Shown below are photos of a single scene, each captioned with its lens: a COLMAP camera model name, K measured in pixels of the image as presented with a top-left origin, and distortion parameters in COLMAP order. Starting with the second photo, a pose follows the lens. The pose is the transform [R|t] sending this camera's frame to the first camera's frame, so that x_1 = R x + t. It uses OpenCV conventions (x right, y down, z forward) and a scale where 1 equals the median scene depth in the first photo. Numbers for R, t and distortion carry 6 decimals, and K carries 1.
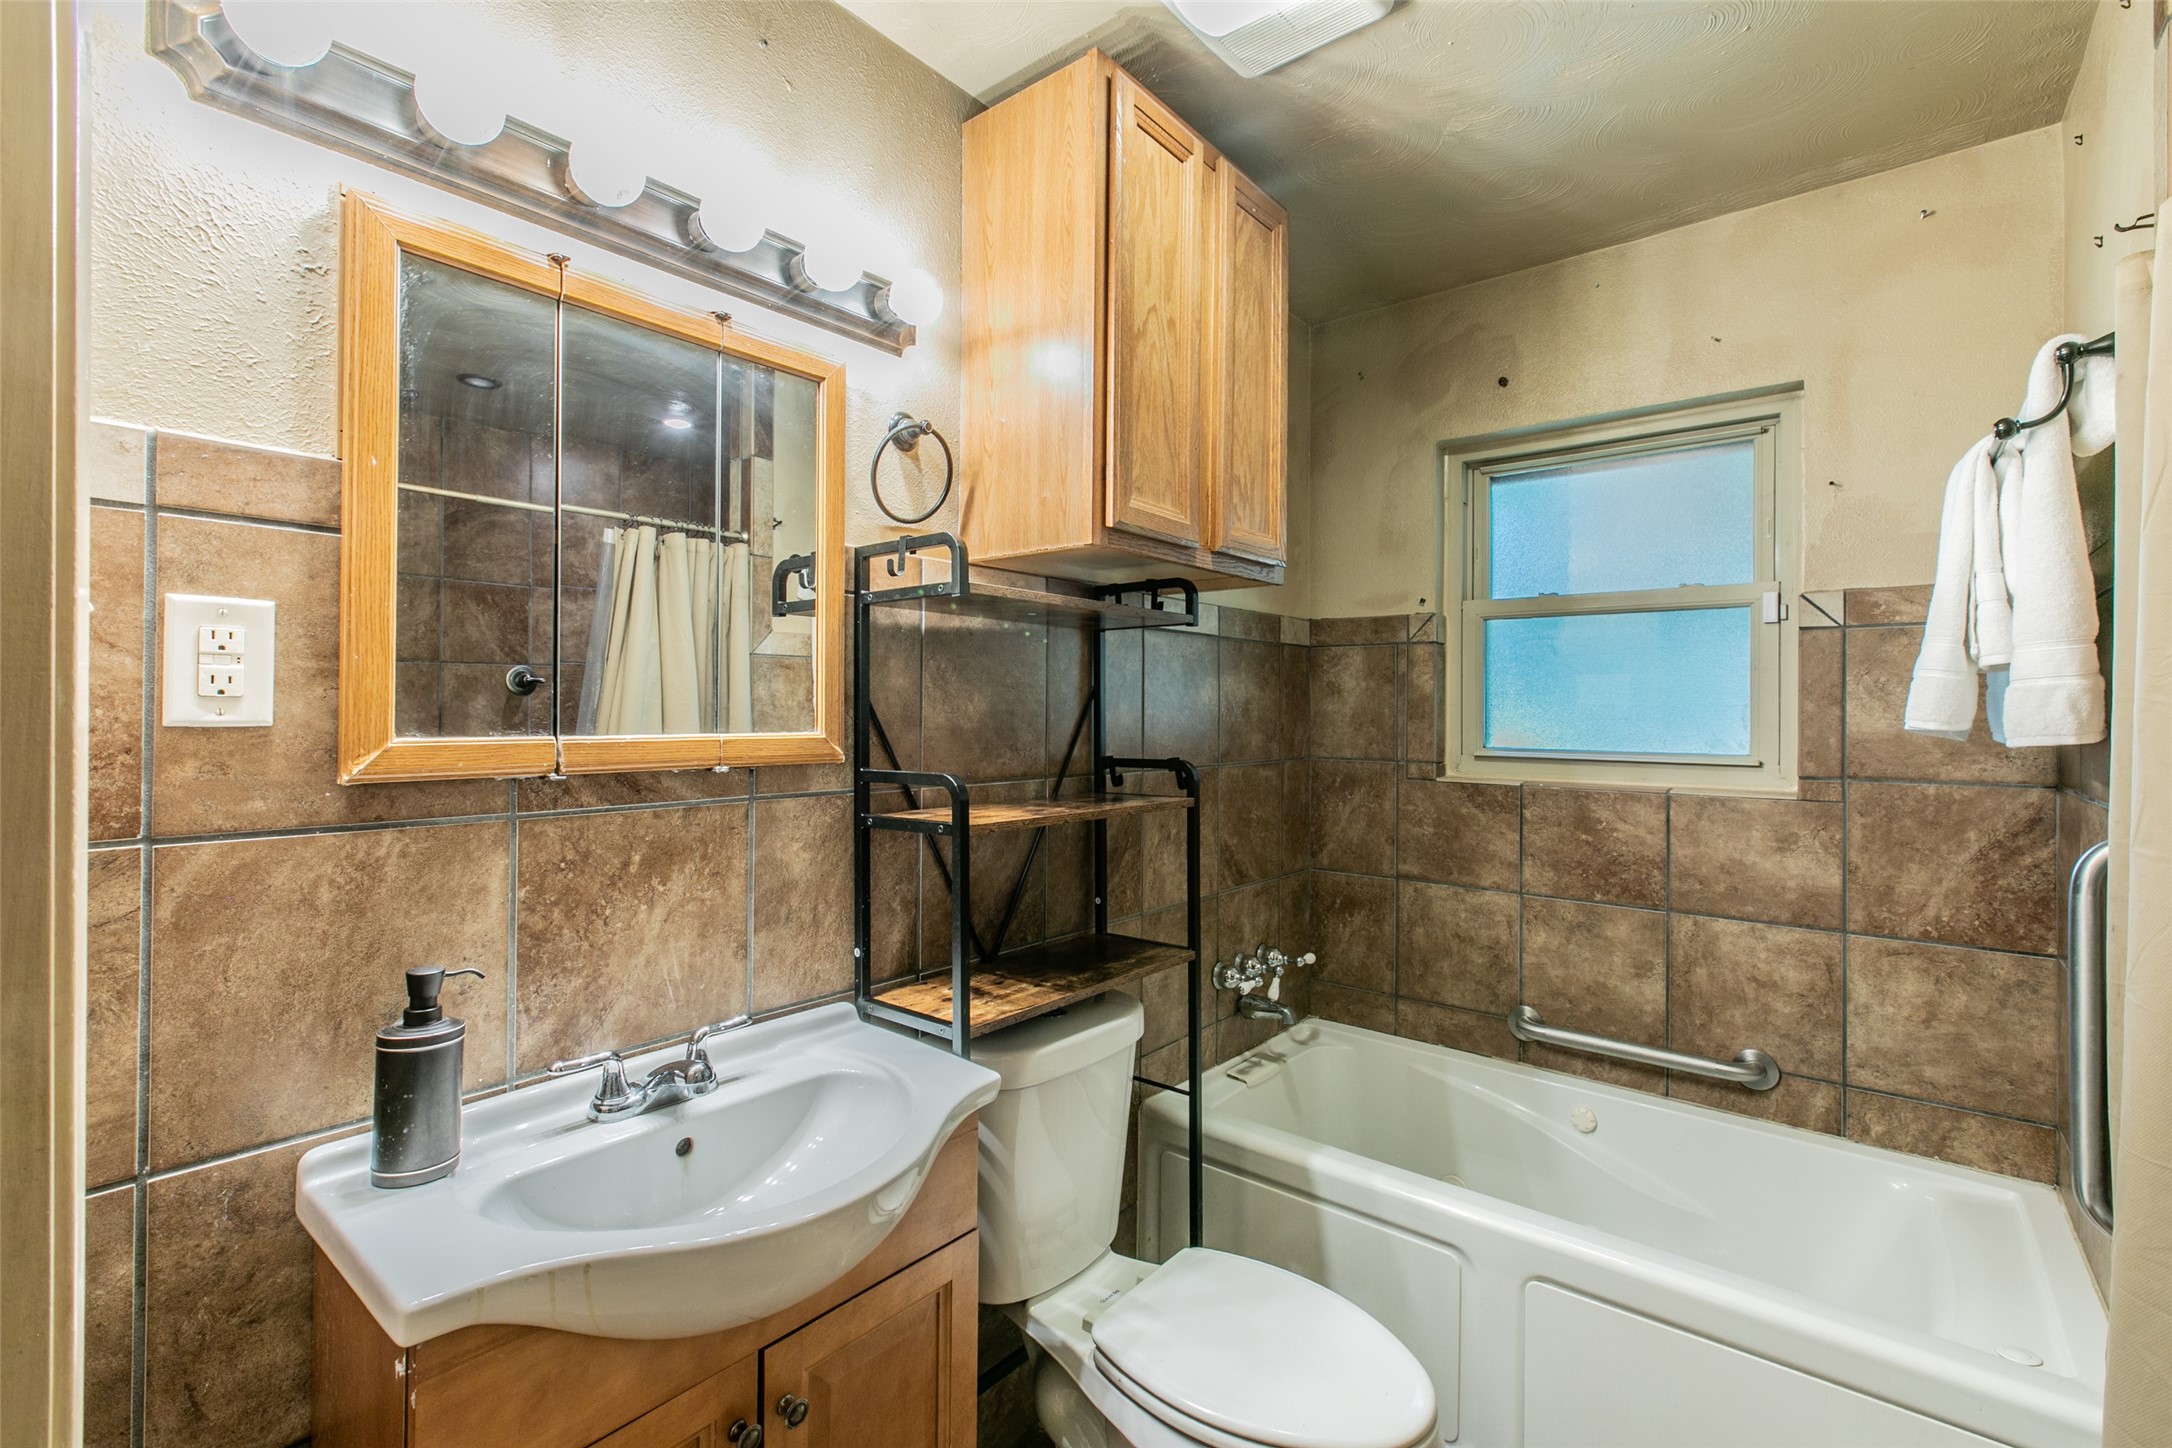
lens RADIAL K [[962.3, 0, 1082.6], [0, 962.3, 708.9], [0, 0, 1]] dist [-0.000777, -0.000647]
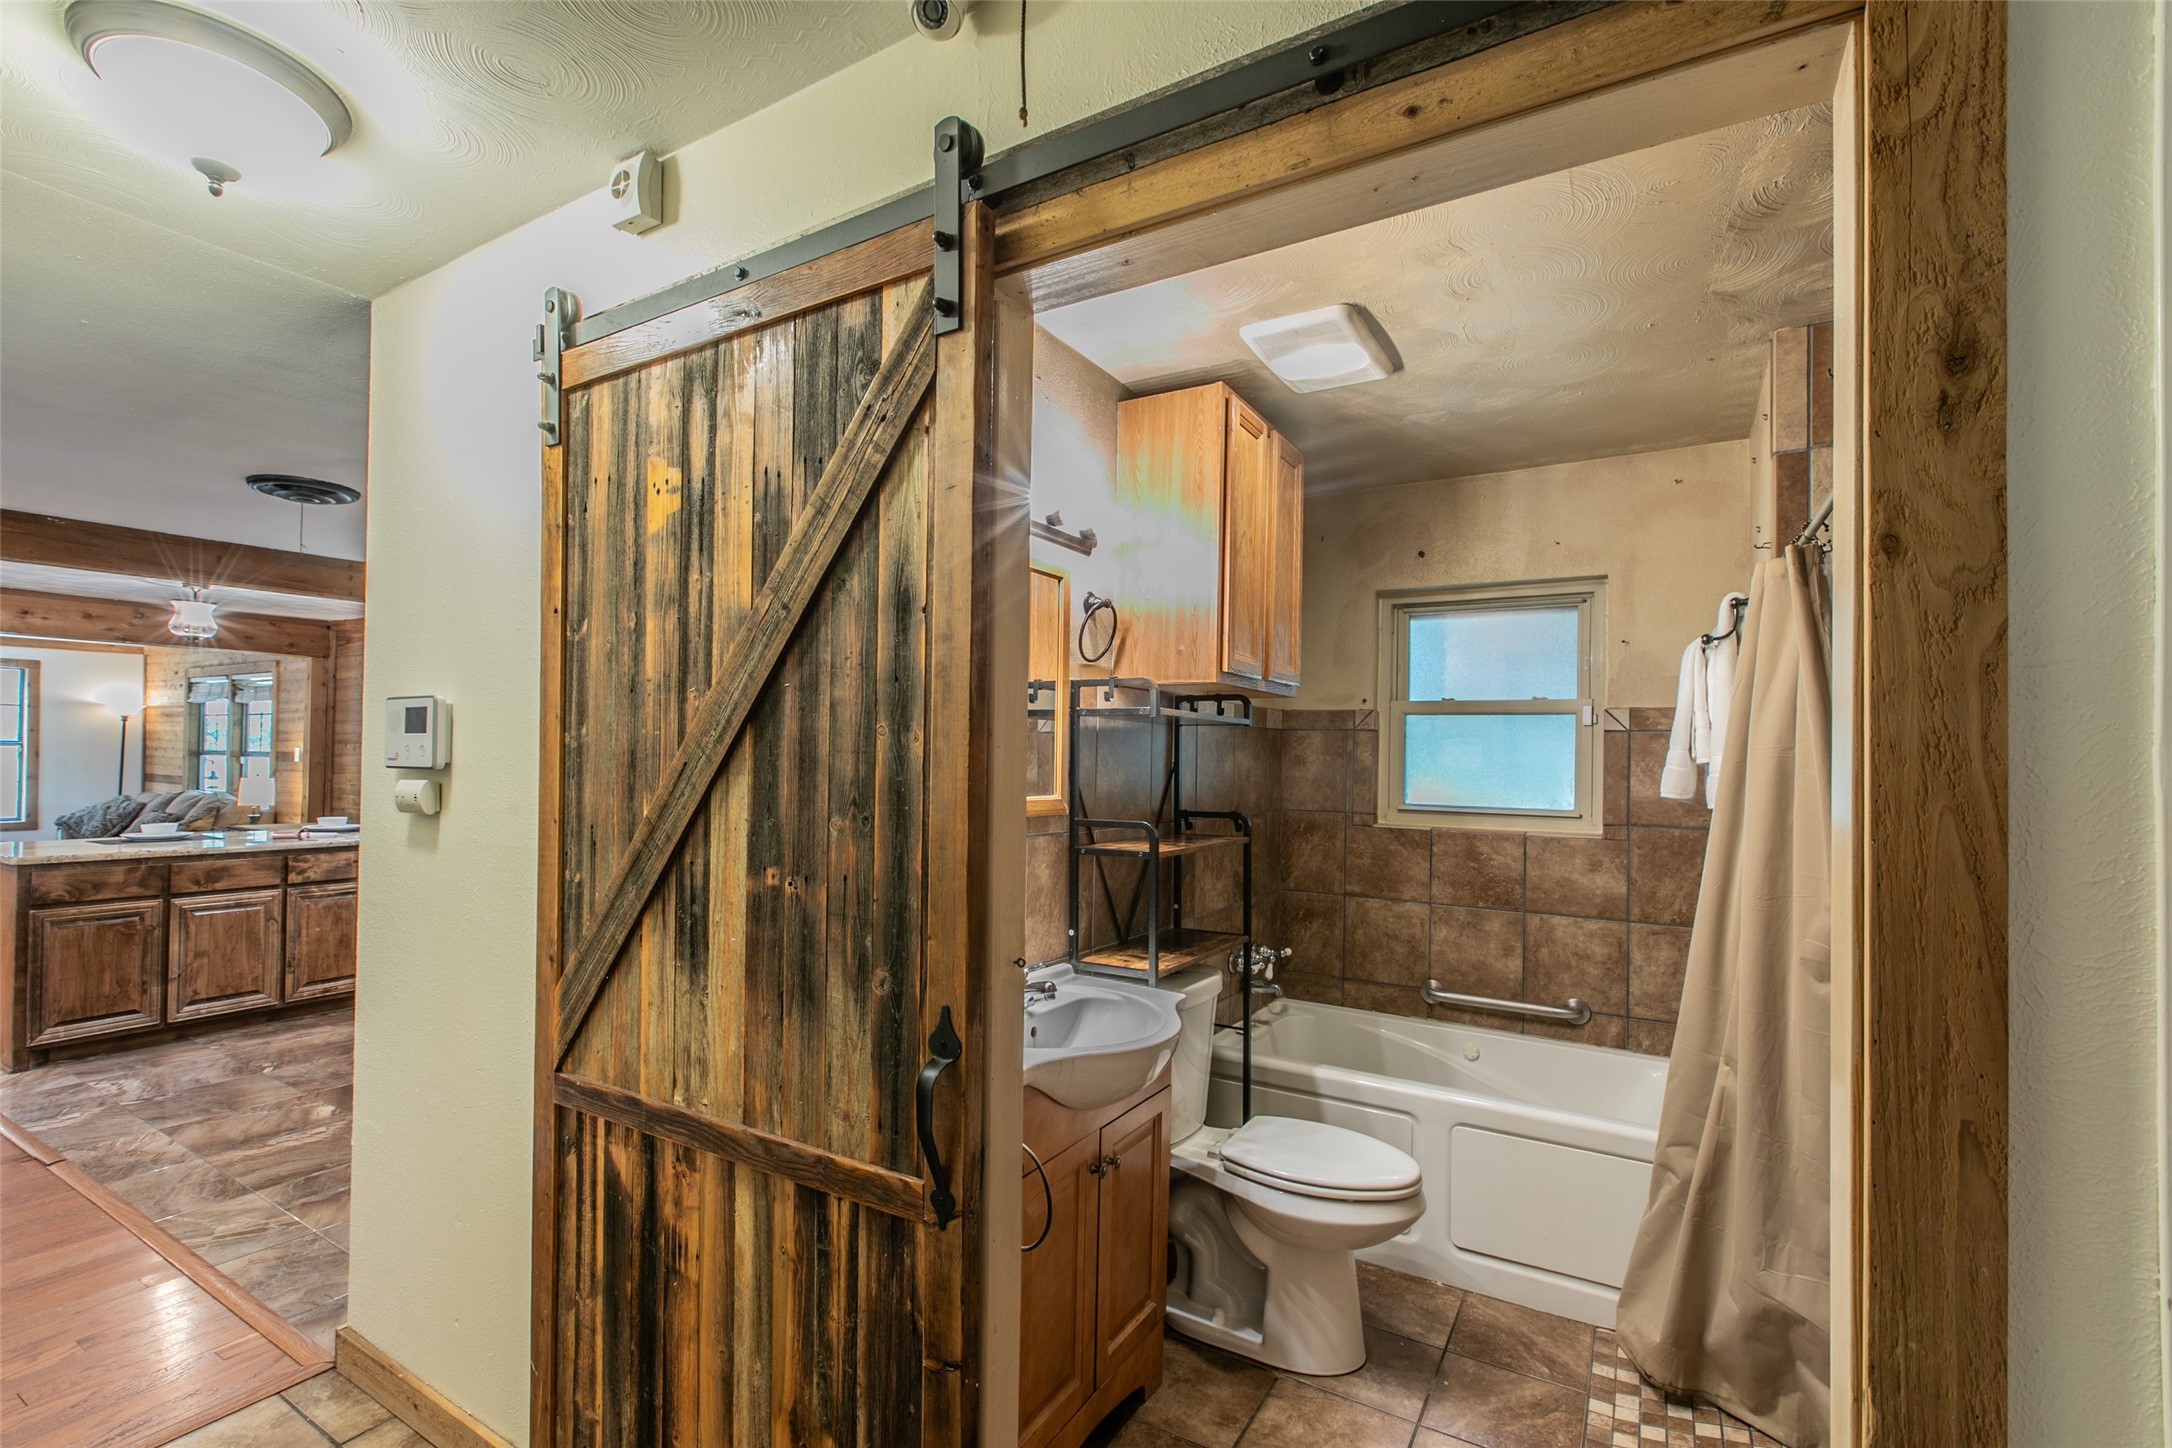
lens RADIAL K [[972.9, 0, 1080.1], [0, 972.9, 748.3], [0, 0, 1]] dist [-0.000528, -0.000192]
pose [[0.988646, 0.013741, 0.149636, -0.335313], [-0.012714, 0.999889, -0.007819, -0.029930], [-0.149727, 0.005828, 0.988710, -0.438682]]
